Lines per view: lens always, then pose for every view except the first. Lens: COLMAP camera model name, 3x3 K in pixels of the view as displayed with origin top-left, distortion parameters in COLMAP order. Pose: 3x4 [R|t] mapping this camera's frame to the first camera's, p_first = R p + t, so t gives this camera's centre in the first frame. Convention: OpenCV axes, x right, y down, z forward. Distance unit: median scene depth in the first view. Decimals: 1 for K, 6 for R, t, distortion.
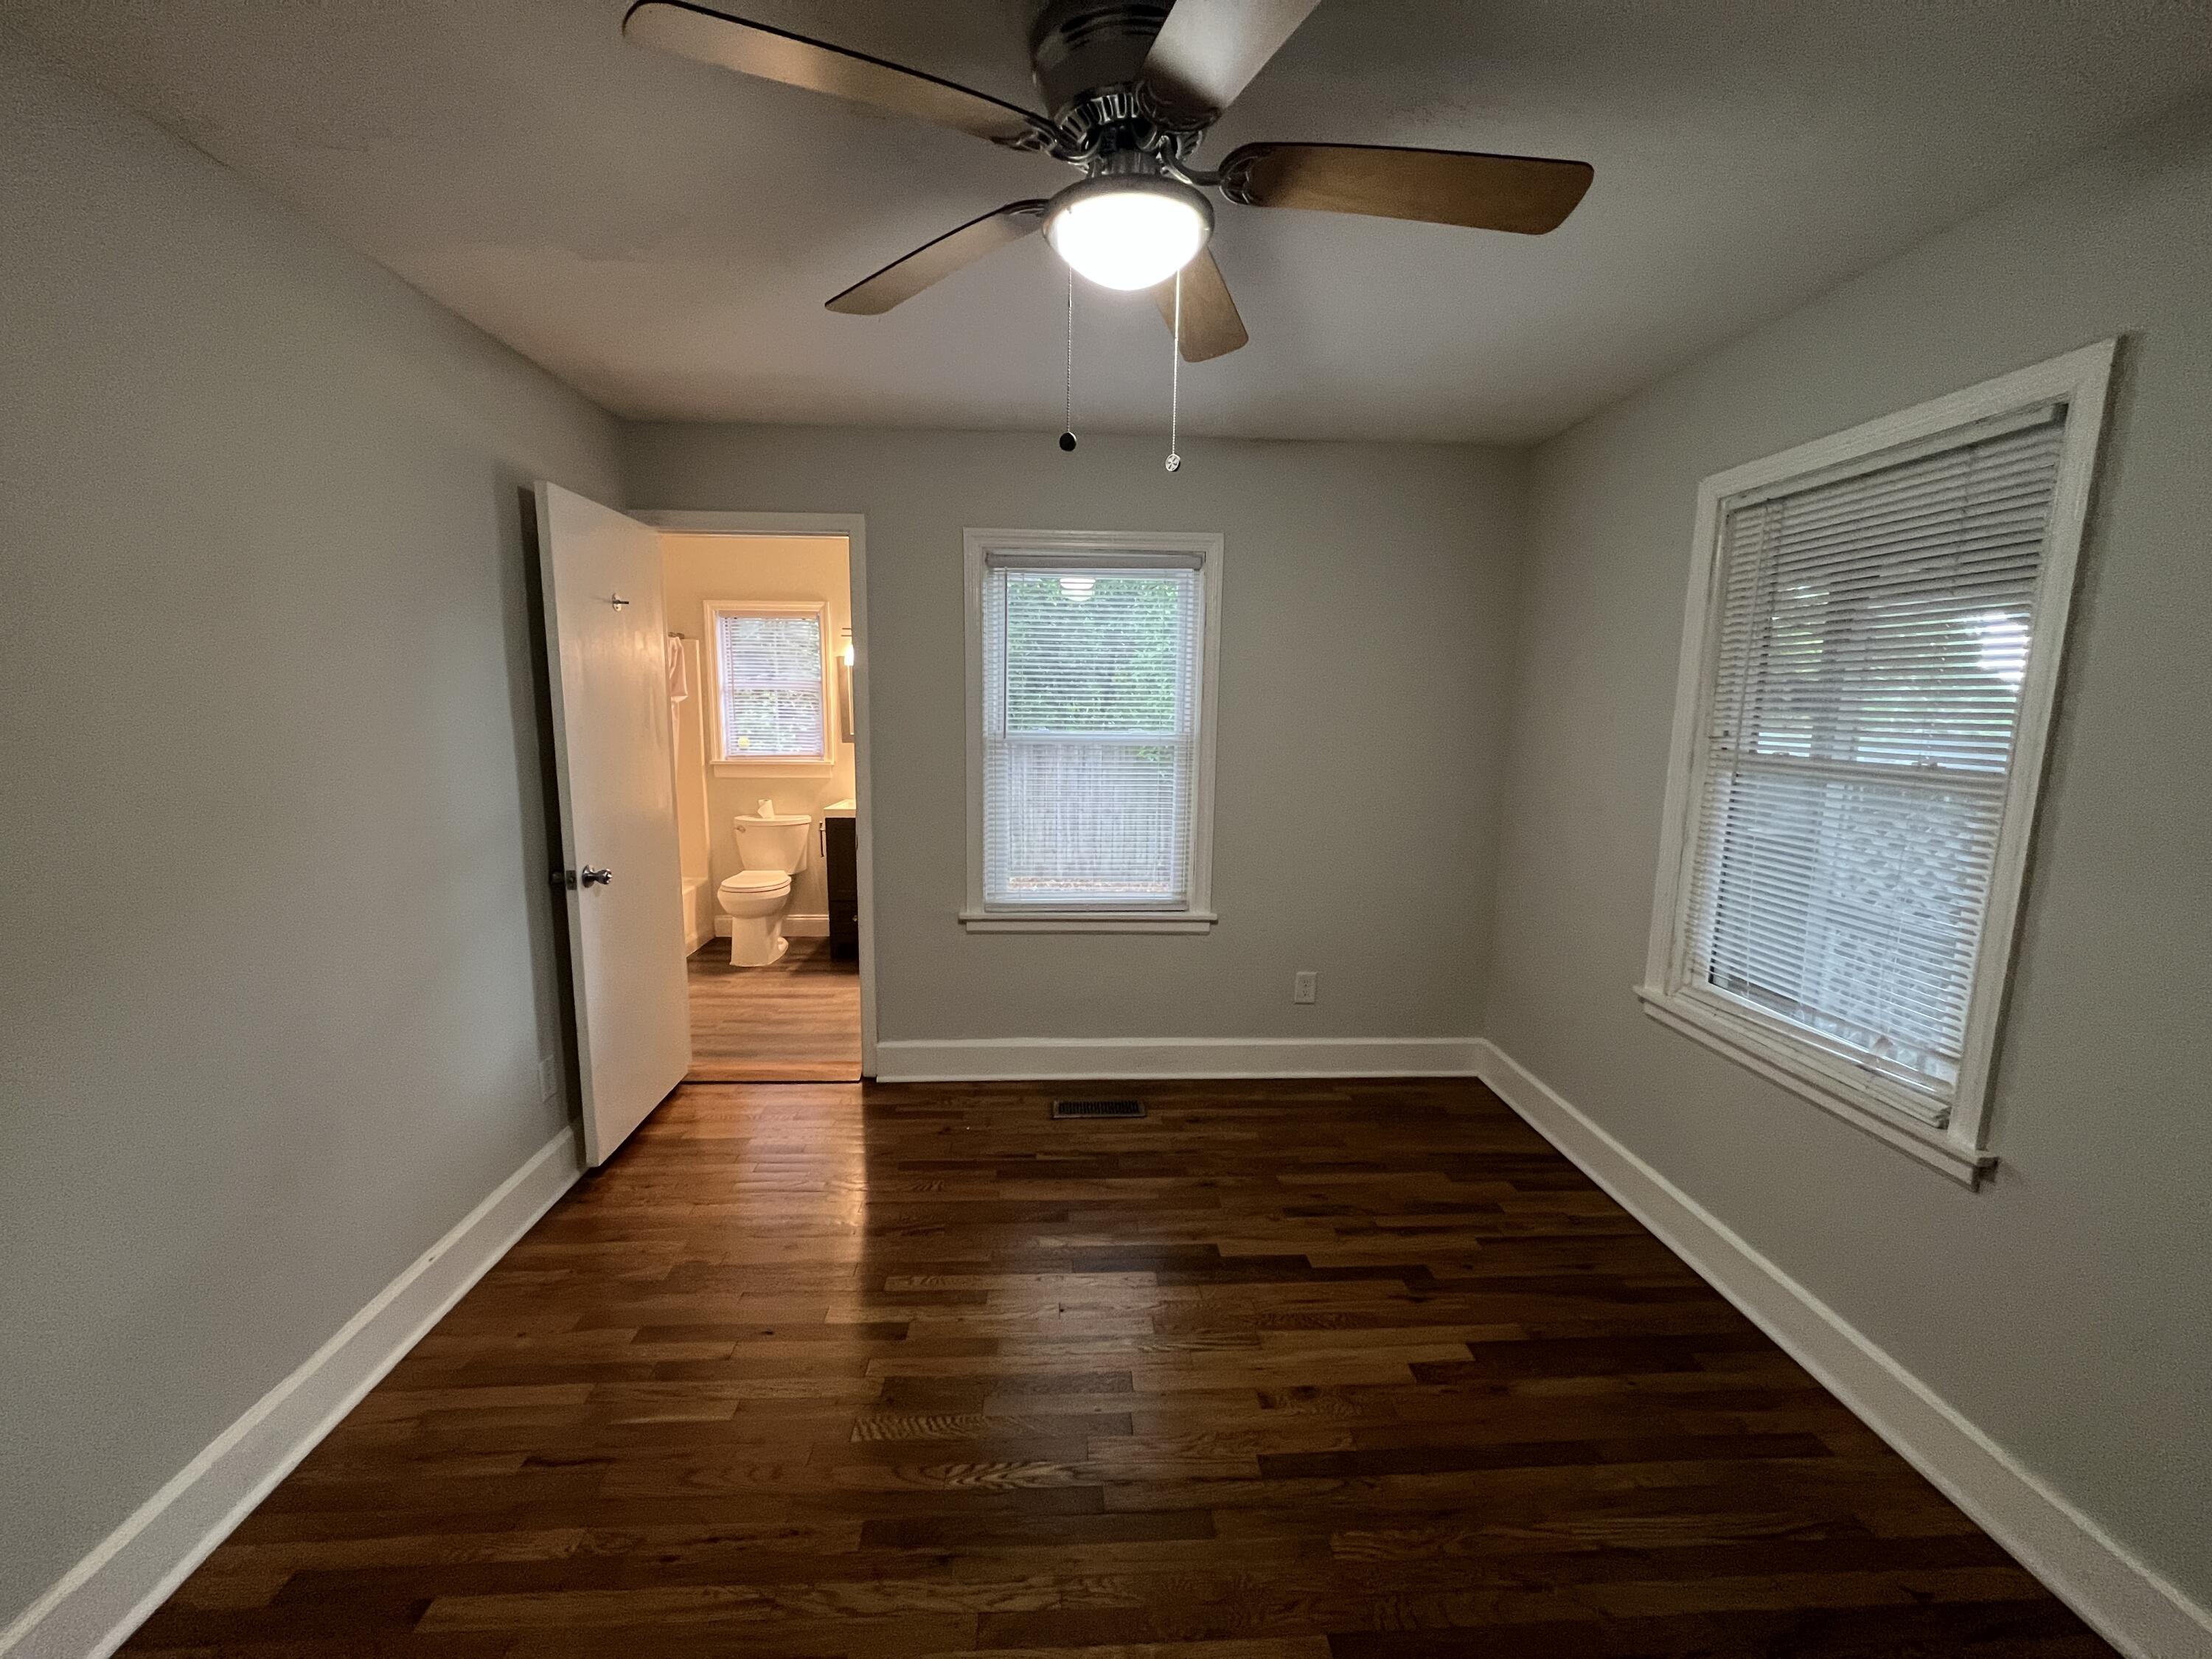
lens RADIAL K [[886.0, 0, 1101.9], [0, 886.0, 829.6], [0, 0, 1]] dist [0.000226, 0.000125]
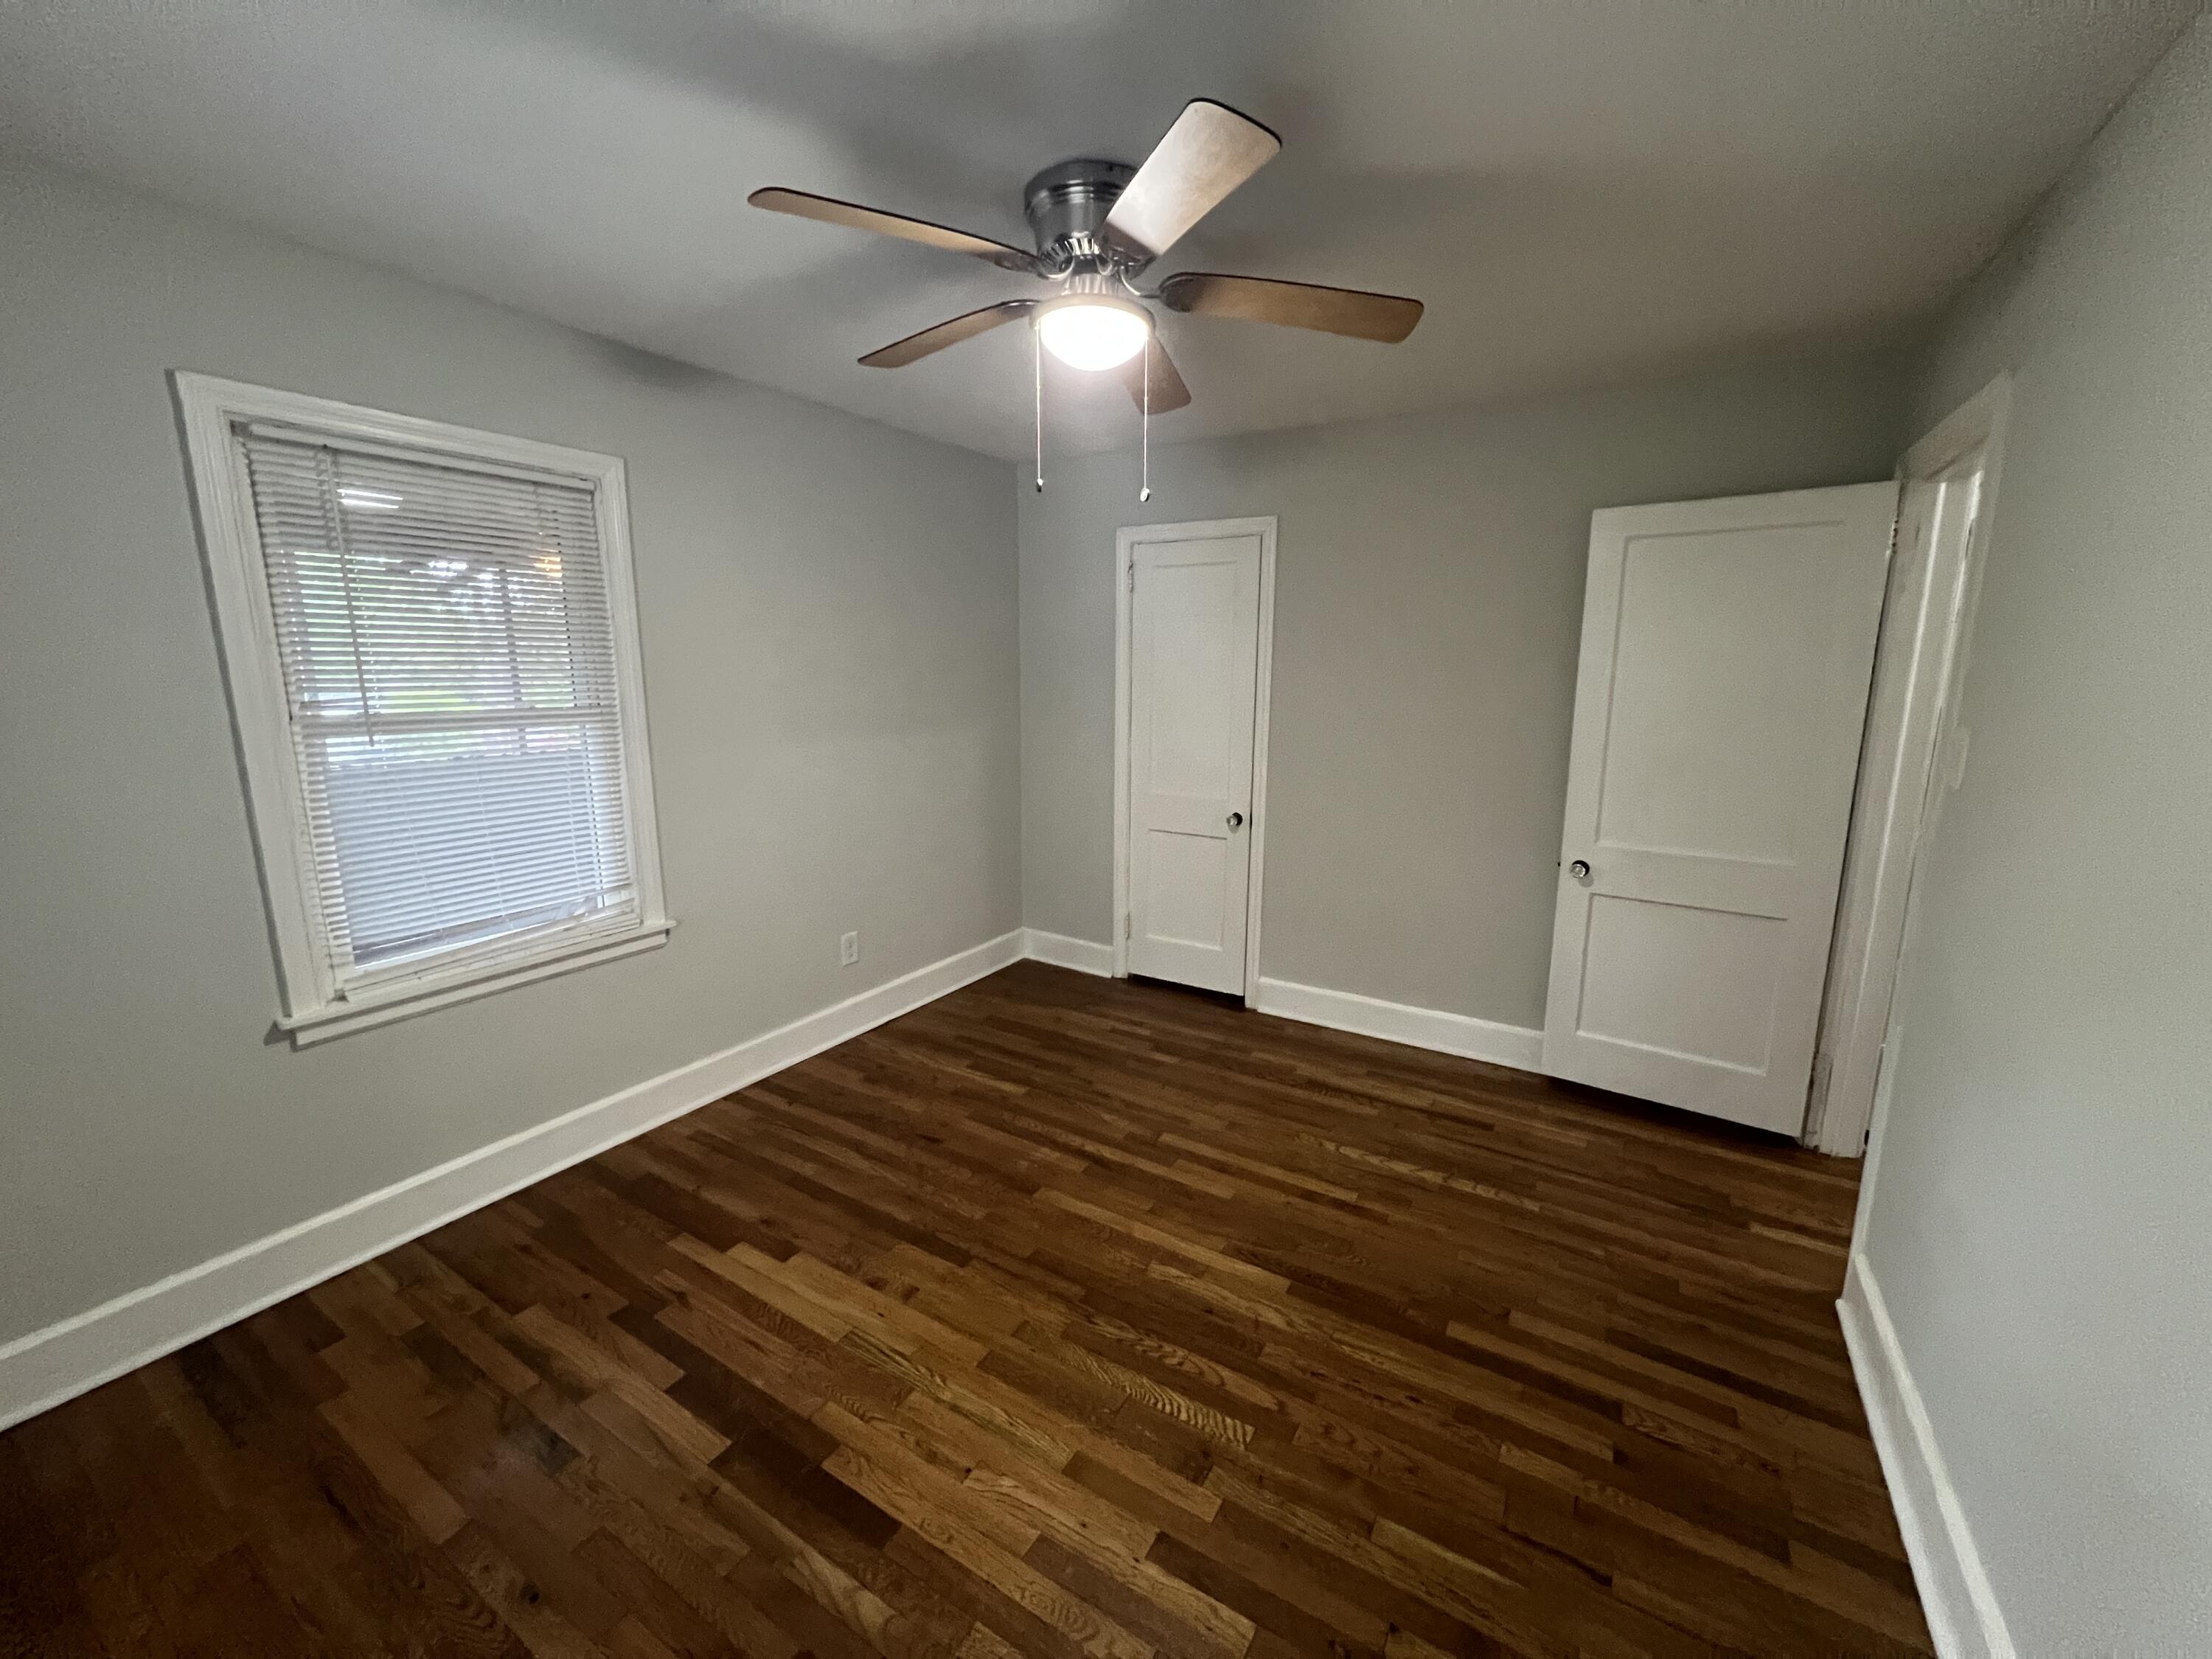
lens RADIAL K [[886.0, 0, 1101.9], [0, 886.0, 829.6], [0, 0, 1]] dist [0.000226, 0.000125]
pose [[-0.821454, -0.124809, 0.556449, -0.504584], [0.064399, 0.949213, 0.307973, -0.221625], [-0.566627, 0.288821, -0.771697, 1.376851]]
